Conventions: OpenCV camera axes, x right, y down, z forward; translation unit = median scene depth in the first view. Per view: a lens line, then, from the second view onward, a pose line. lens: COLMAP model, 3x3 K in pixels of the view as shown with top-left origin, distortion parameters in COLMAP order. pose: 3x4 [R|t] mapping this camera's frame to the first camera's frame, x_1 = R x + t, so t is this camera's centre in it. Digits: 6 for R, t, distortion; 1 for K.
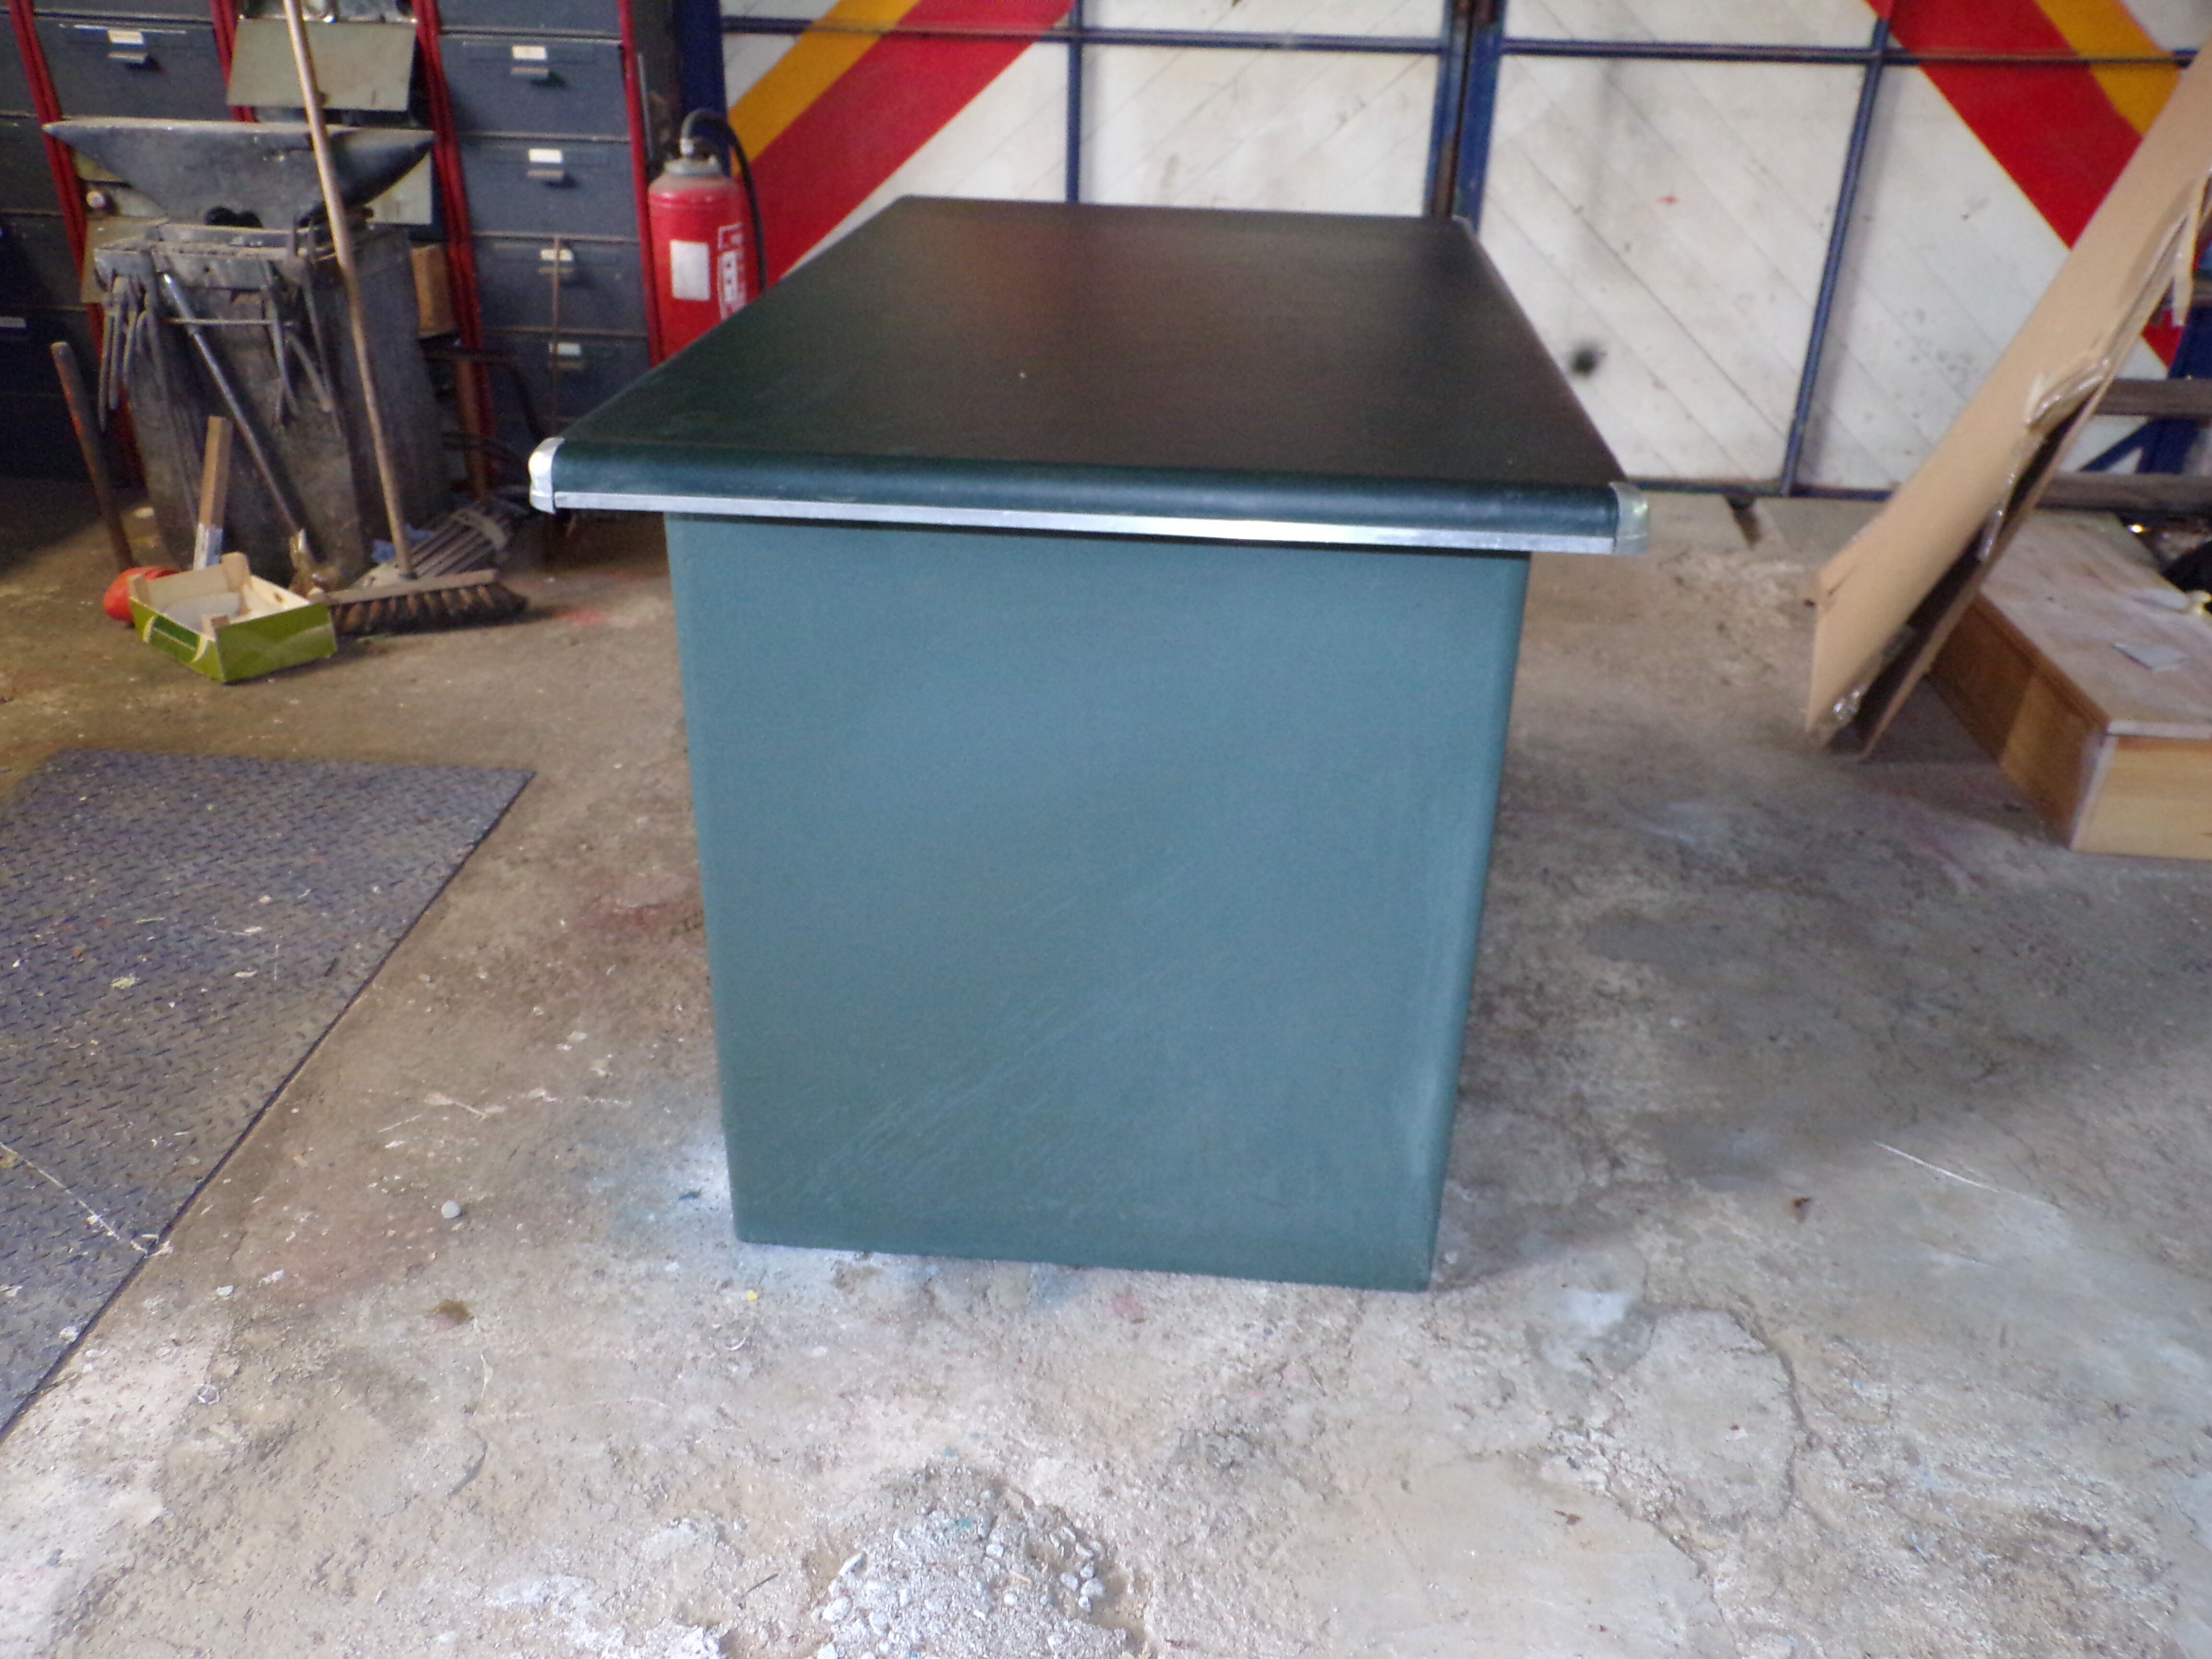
lens RADIAL K [[1729.4, 0, 1052.2], [0, 1729.4, 845.1], [0, 0, 1]] dist [0.006480, 0.010024]
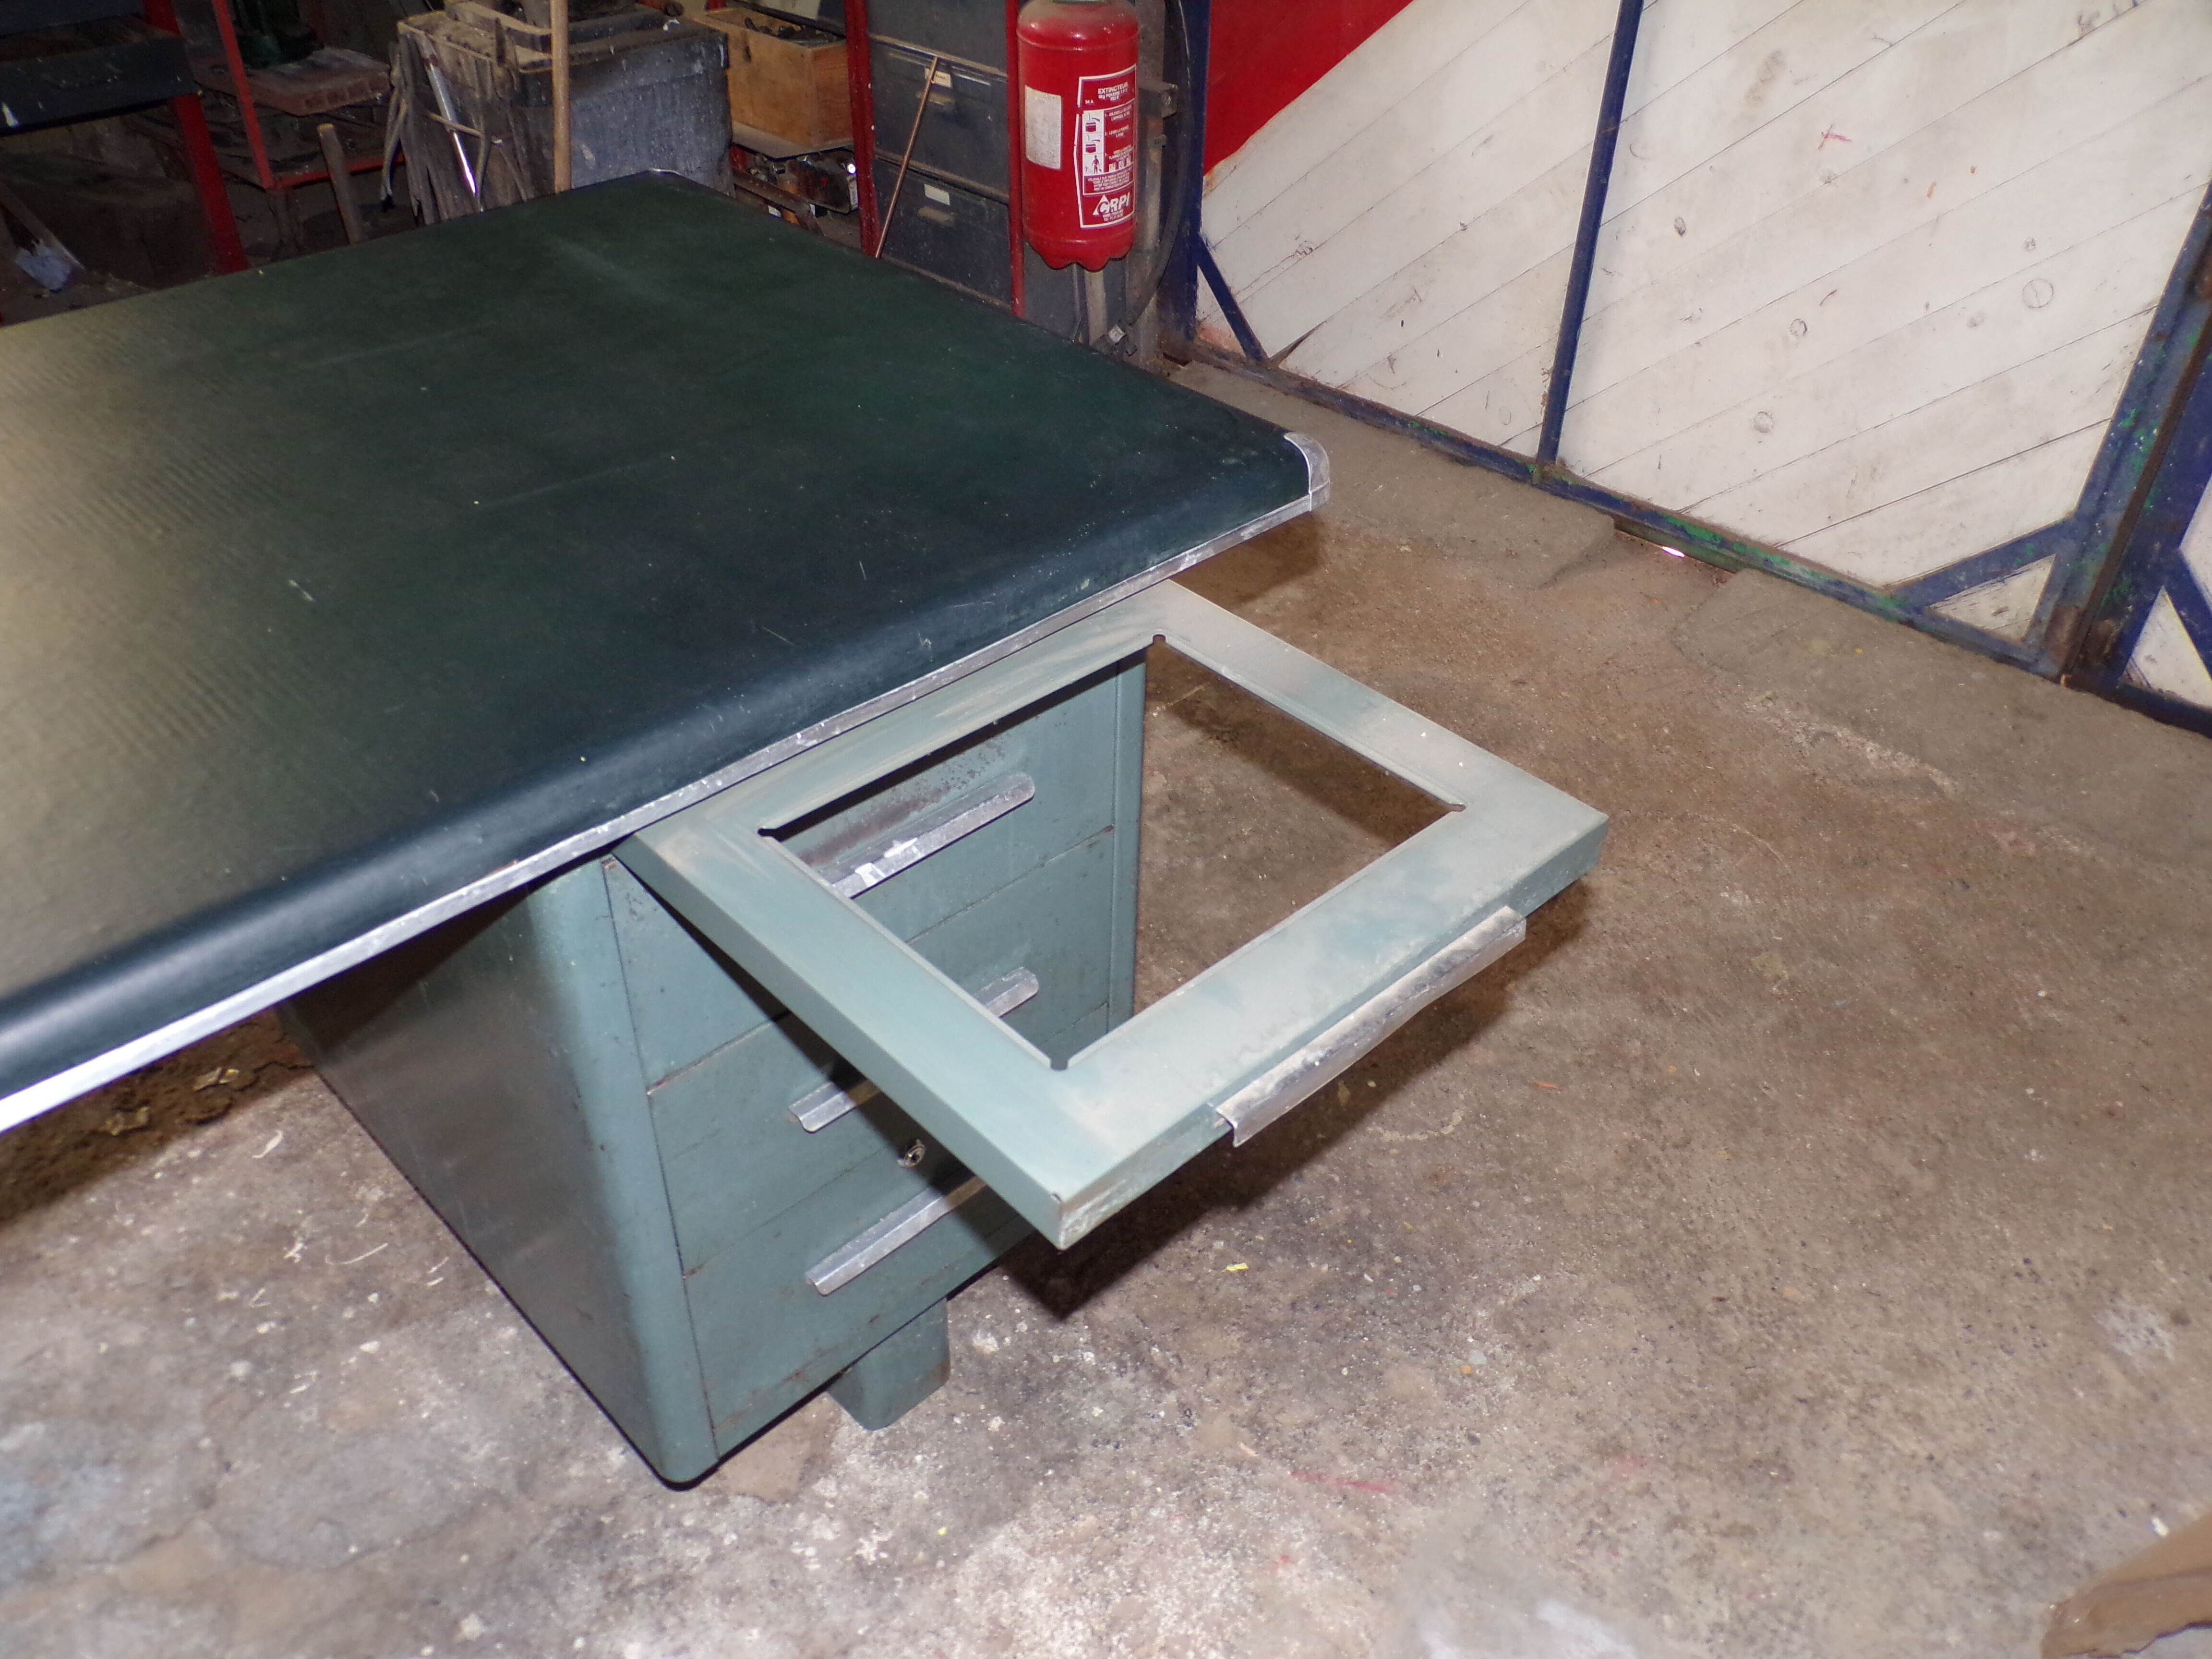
lens RADIAL K [[1729.4, 0, 1099.2], [0, 1729.4, 831.9], [0, 0, 1]] dist [0.006480, 0.010024]
pose [[0.772031, 0.376049, -0.512402, 0.358225], [-0.289048, 0.925729, 0.243881, -0.268142], [0.566056, -0.040174, 0.823387, 0.421202]]
